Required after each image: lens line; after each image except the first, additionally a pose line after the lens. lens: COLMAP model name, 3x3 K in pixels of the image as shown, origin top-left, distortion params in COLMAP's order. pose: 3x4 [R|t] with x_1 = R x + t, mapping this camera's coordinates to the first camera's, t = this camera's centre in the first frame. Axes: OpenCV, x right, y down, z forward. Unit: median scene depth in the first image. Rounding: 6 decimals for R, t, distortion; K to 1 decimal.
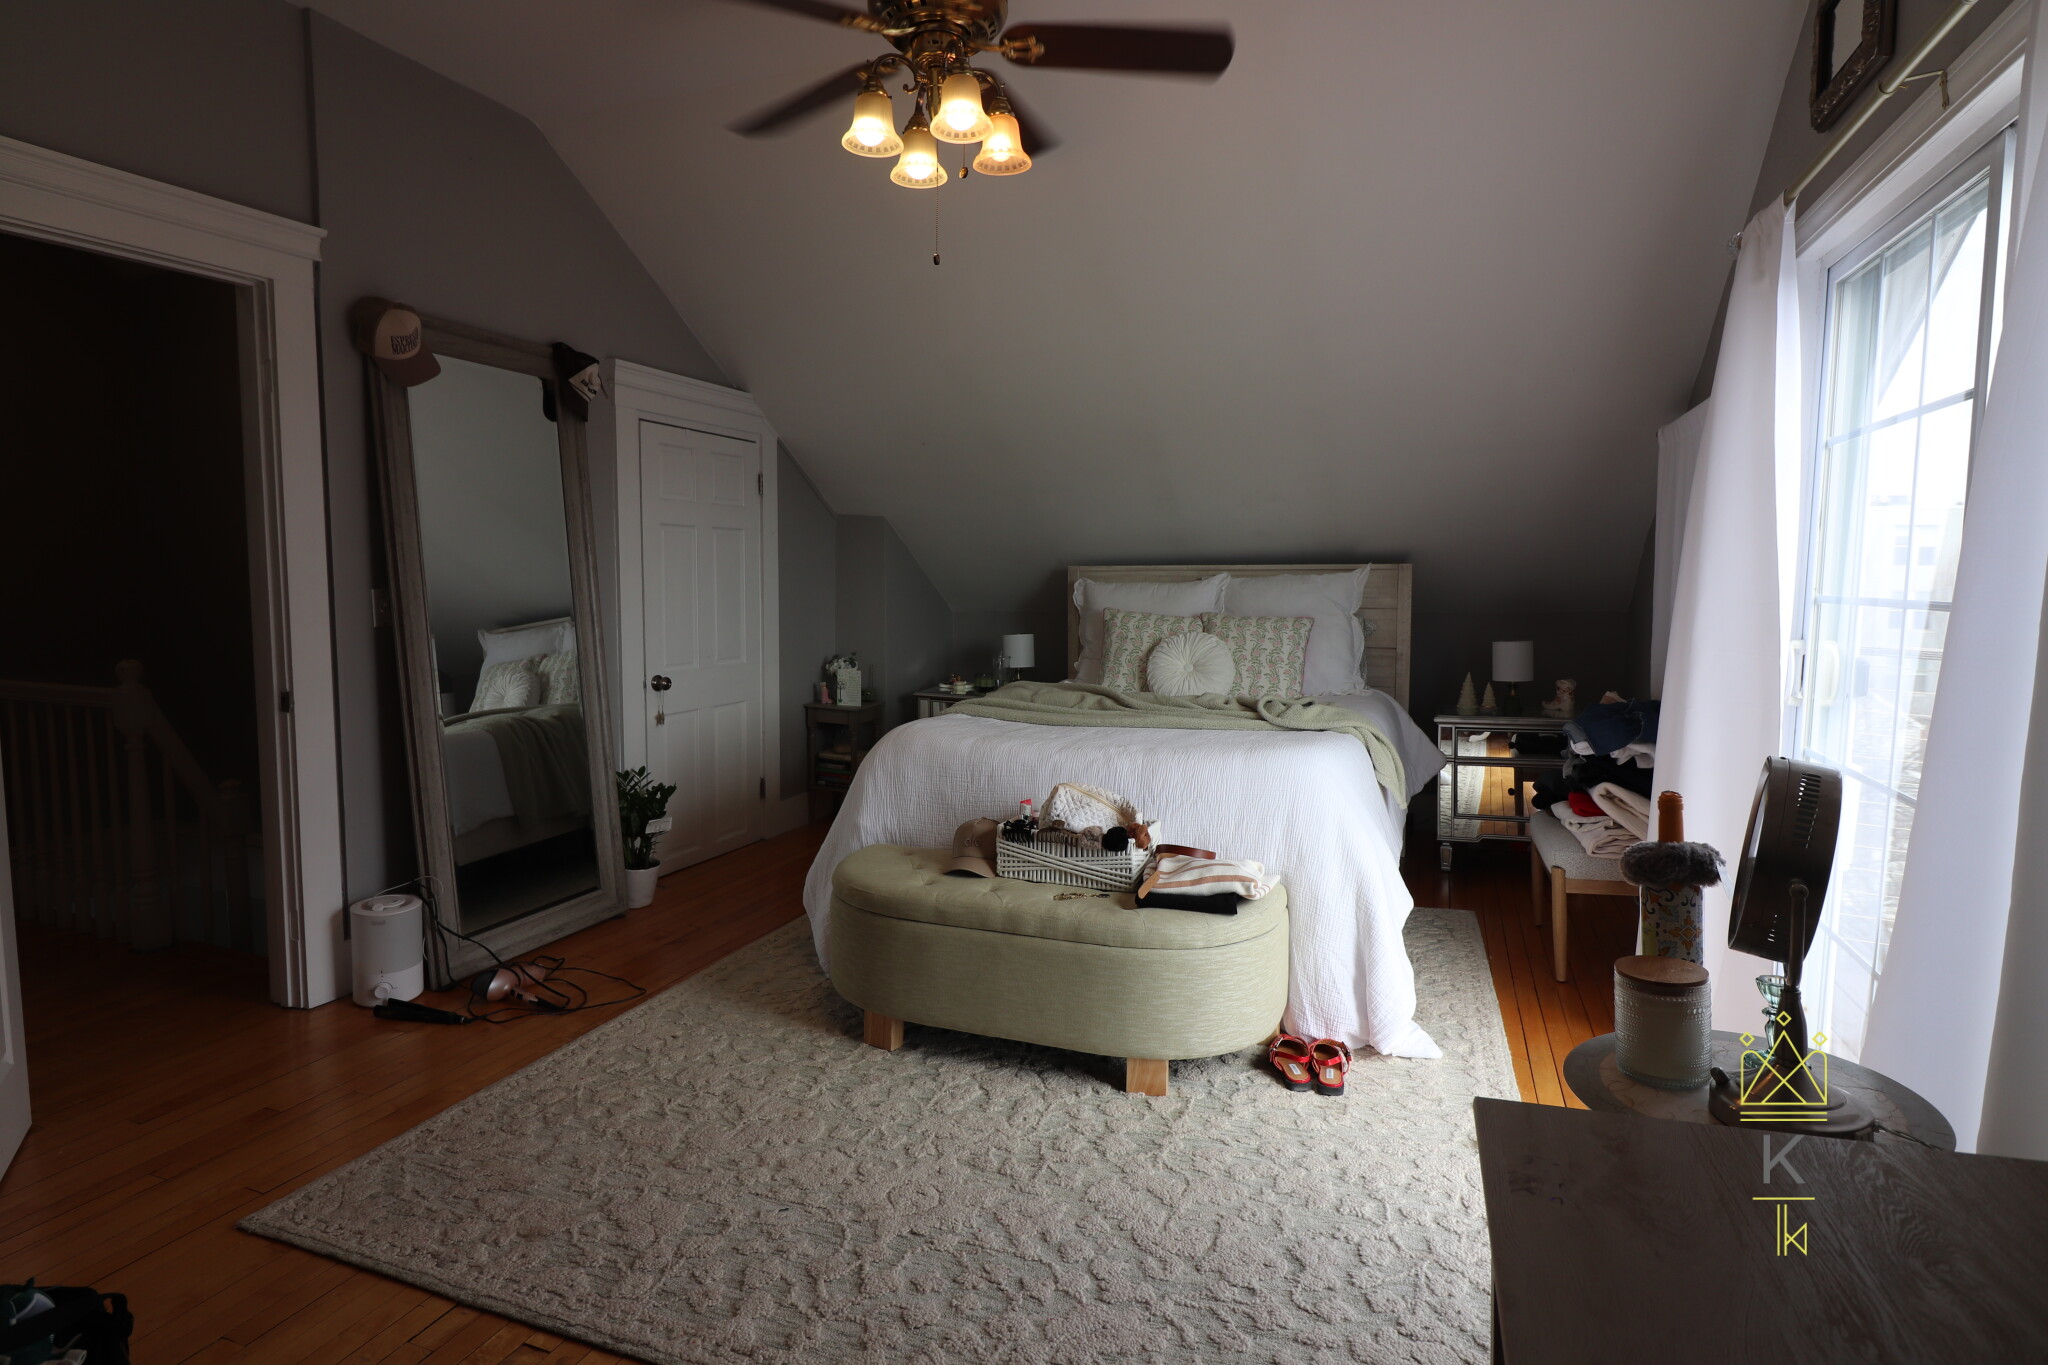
lens RADIAL K [[1086.6, 0, 1024.0], [0, 1086.6, 682.5], [0, 0, 1]] dist [-0.000190, 0.000051]
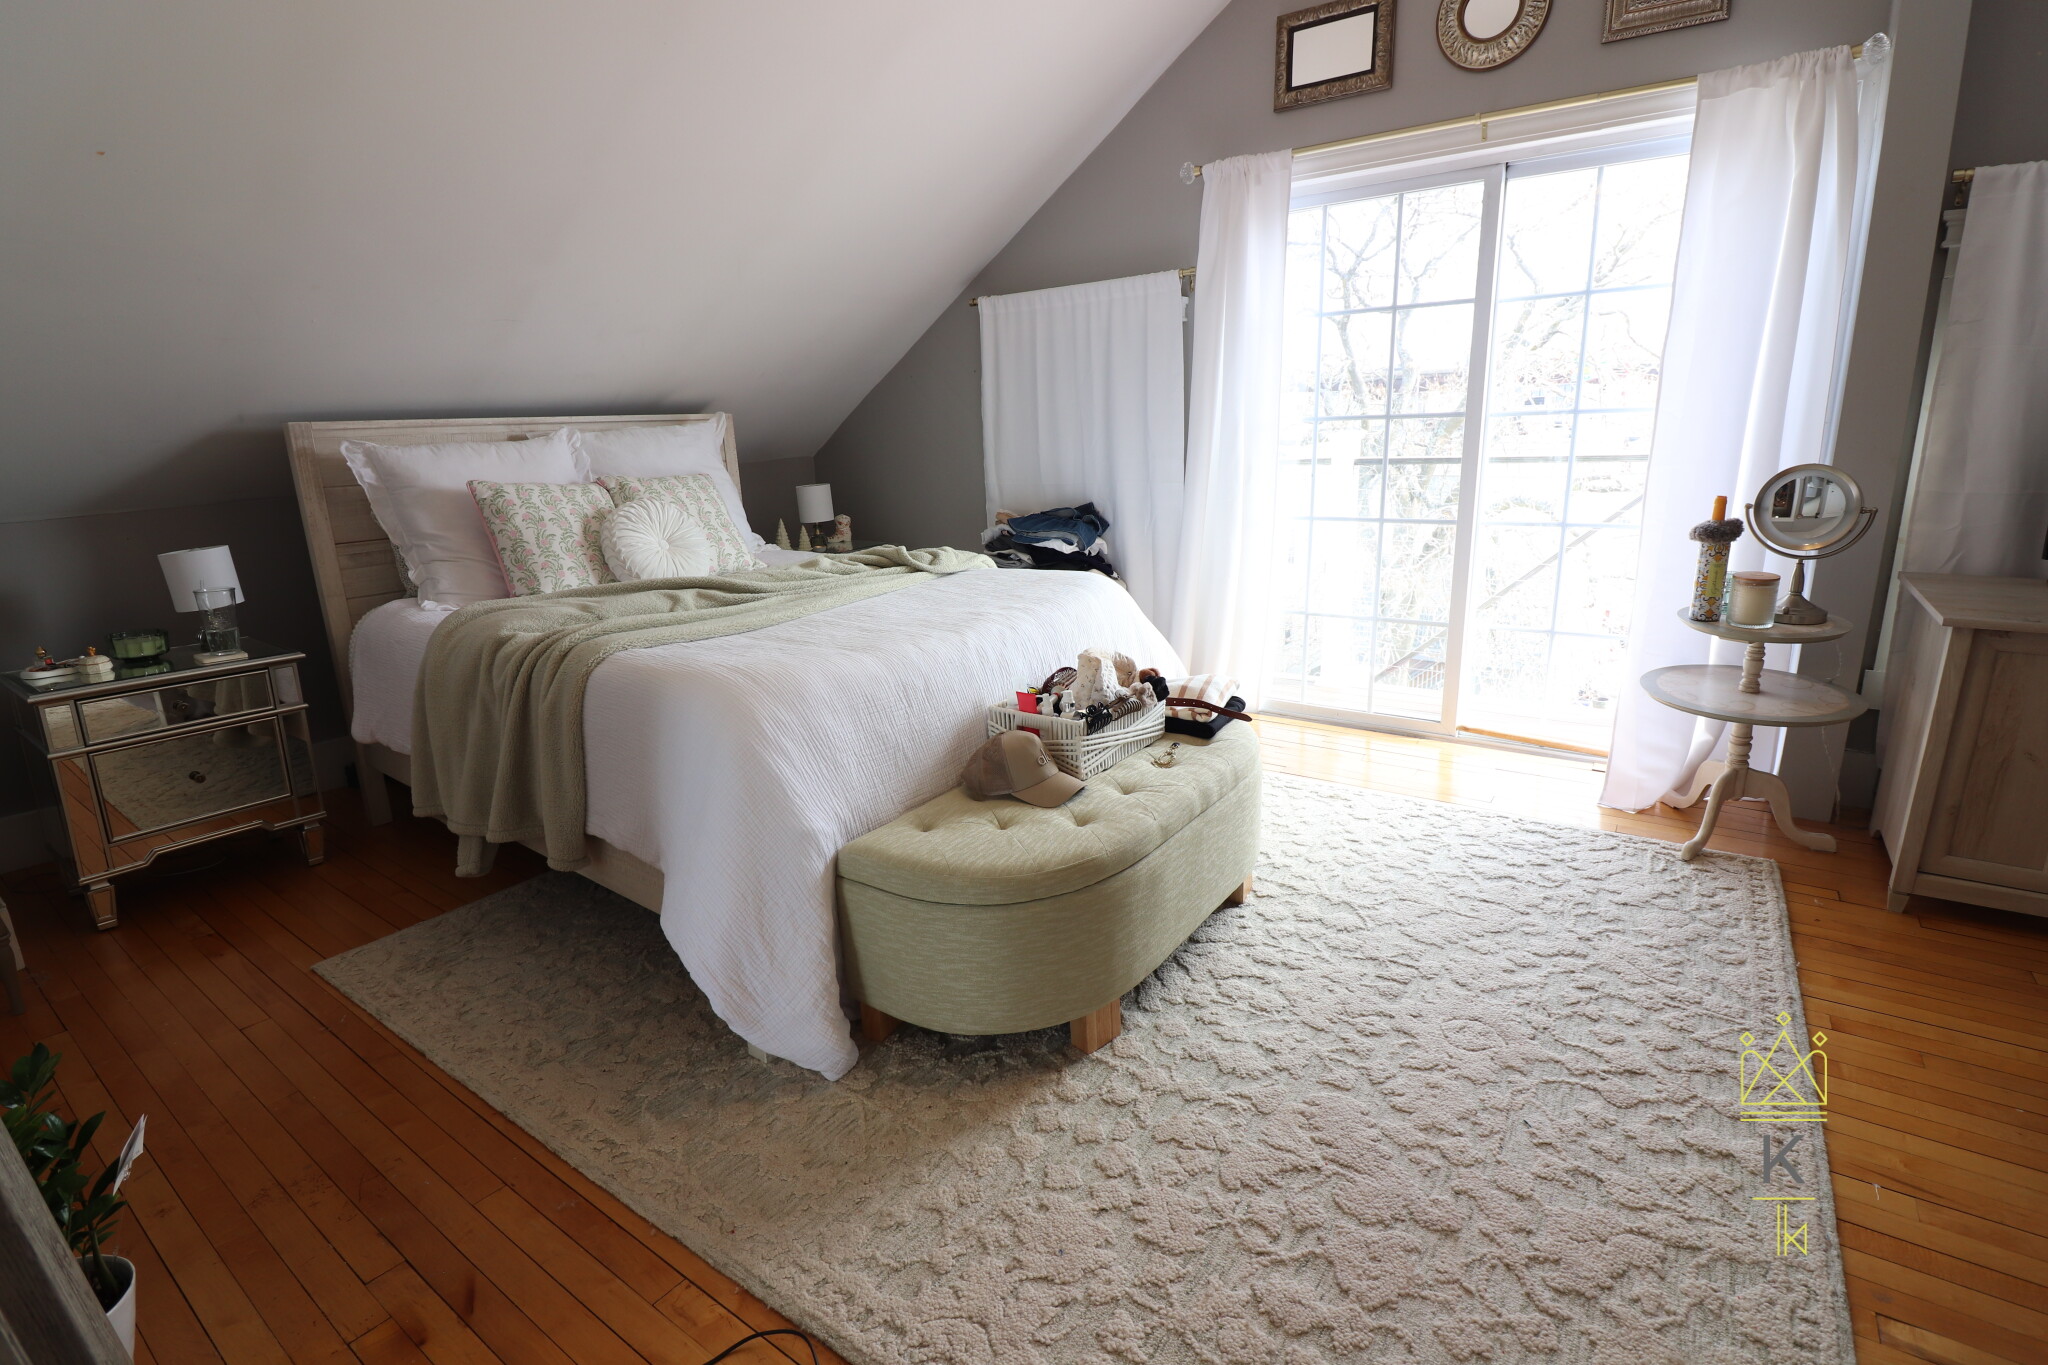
lens RADIAL K [[950.9, 0, 1020.0], [0, 950.9, 659.7], [0, 0, 1]] dist [0.000448, -0.012387]
pose [[0.244567, -0.241819, 0.938994, -0.709917], [0.126241, 0.968101, 0.216434, -0.076459], [-0.961379, 0.065607, 0.267293, 0.862318]]
